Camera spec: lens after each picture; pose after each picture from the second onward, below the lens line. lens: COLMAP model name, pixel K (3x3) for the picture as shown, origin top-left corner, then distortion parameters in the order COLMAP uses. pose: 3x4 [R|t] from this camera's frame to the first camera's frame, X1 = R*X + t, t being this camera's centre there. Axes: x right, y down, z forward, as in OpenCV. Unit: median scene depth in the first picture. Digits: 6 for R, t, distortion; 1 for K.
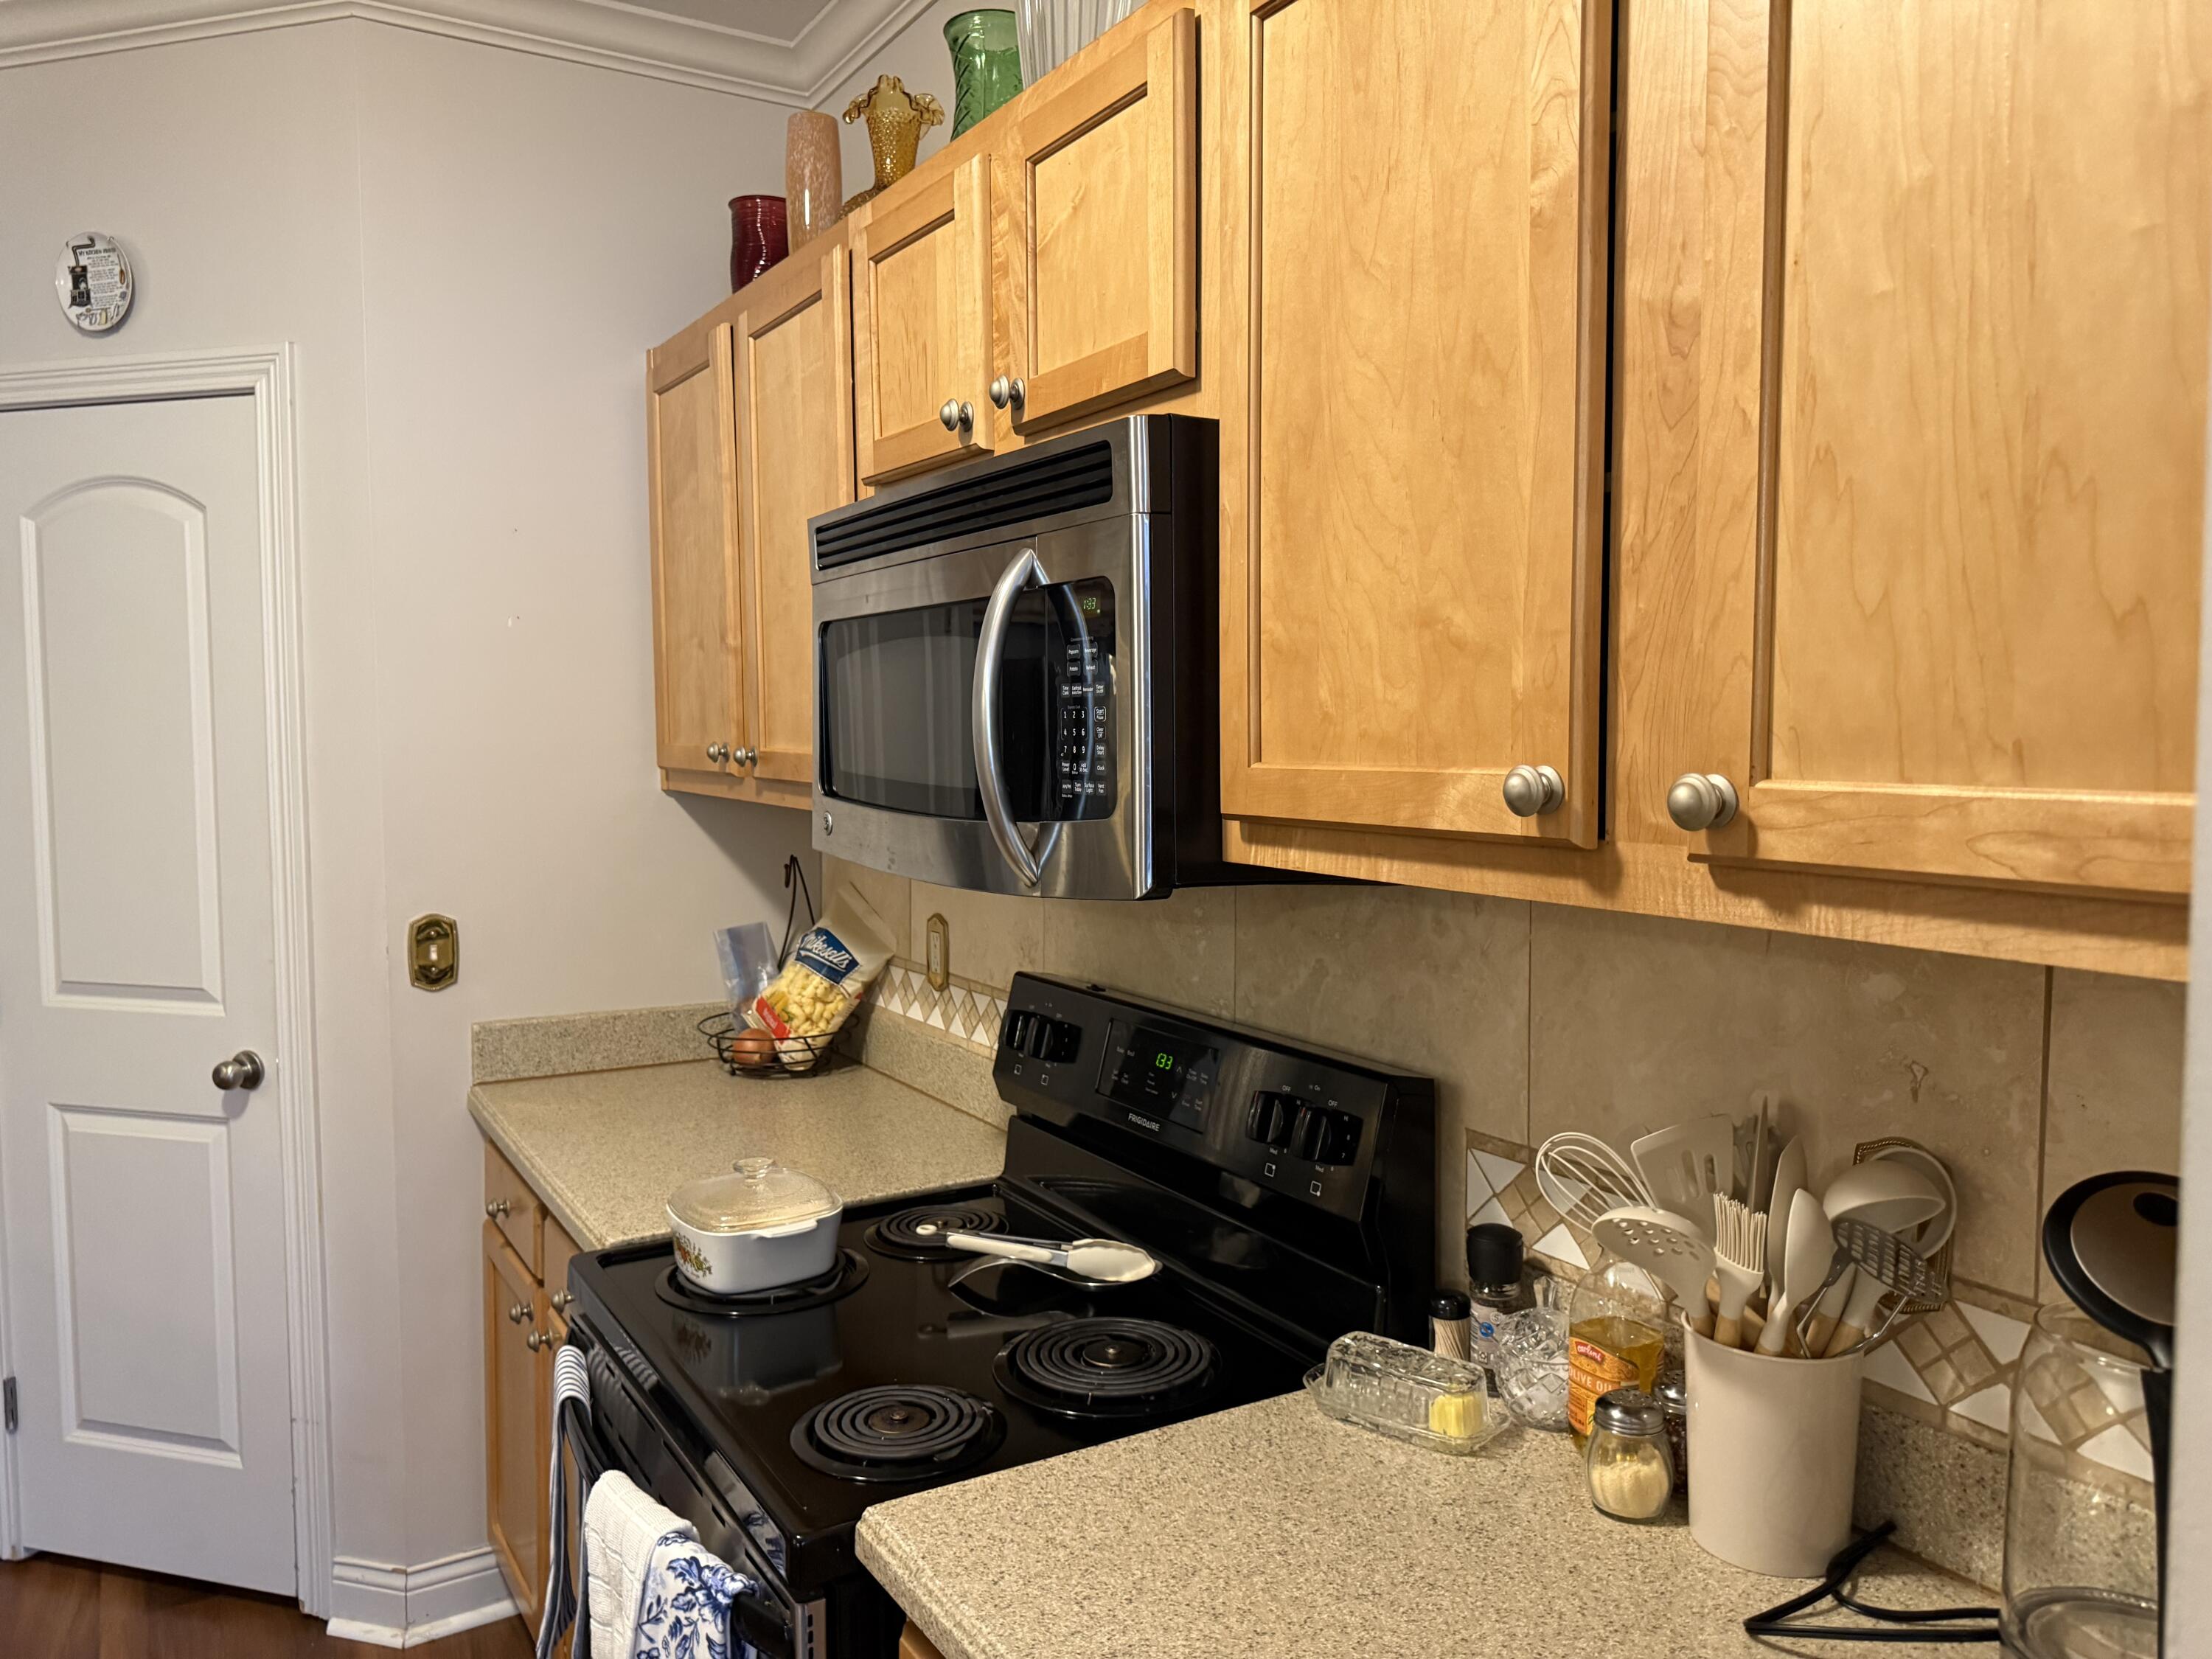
lens RADIAL K [[1574.5, 0, 1106.0], [0, 1574.5, 829.5], [0, 0, 1]] dist [0.060233, -0.082631]
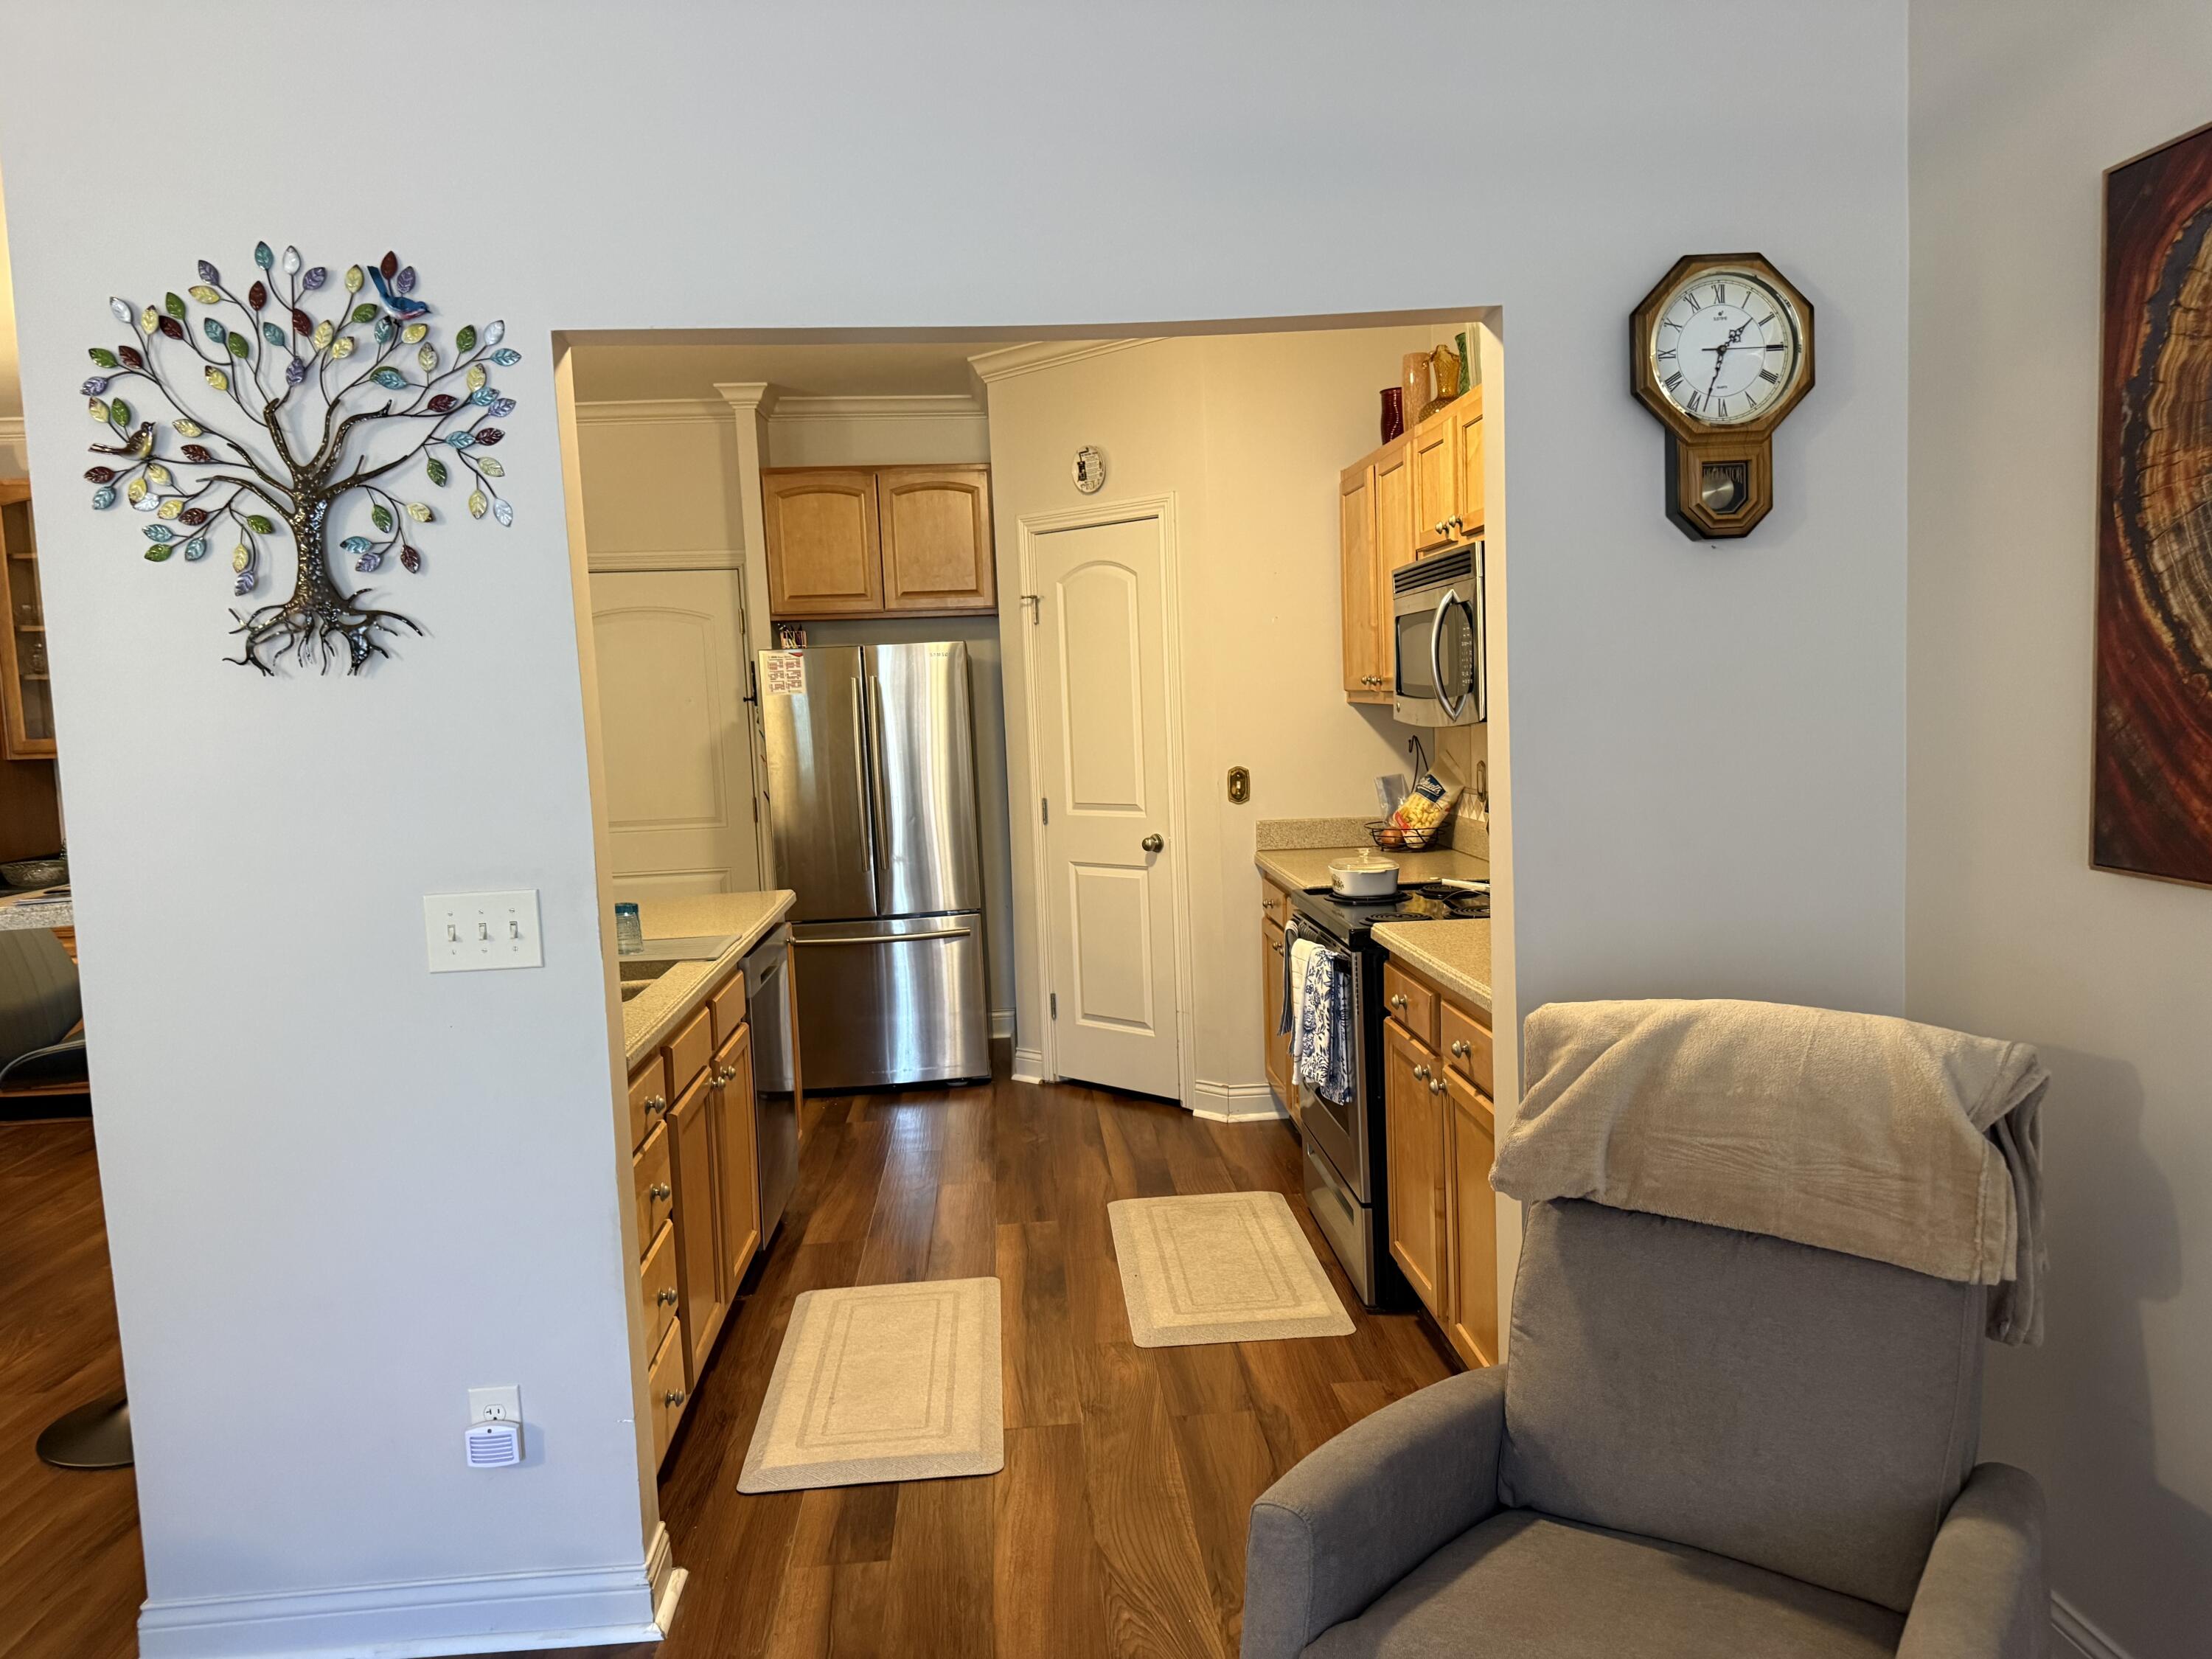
lens RADIAL K [[1534.6, 0, 1128.1], [0, 1534.6, 825.4], [0, 0, 1]] dist [-0.002395, -0.003628]
pose [[0.891298, 0.005827, -0.453380, 0.336432], [0.007154, 0.999612, 0.026910, 0.074310], [0.453361, -0.027228, 0.890911, -0.803558]]
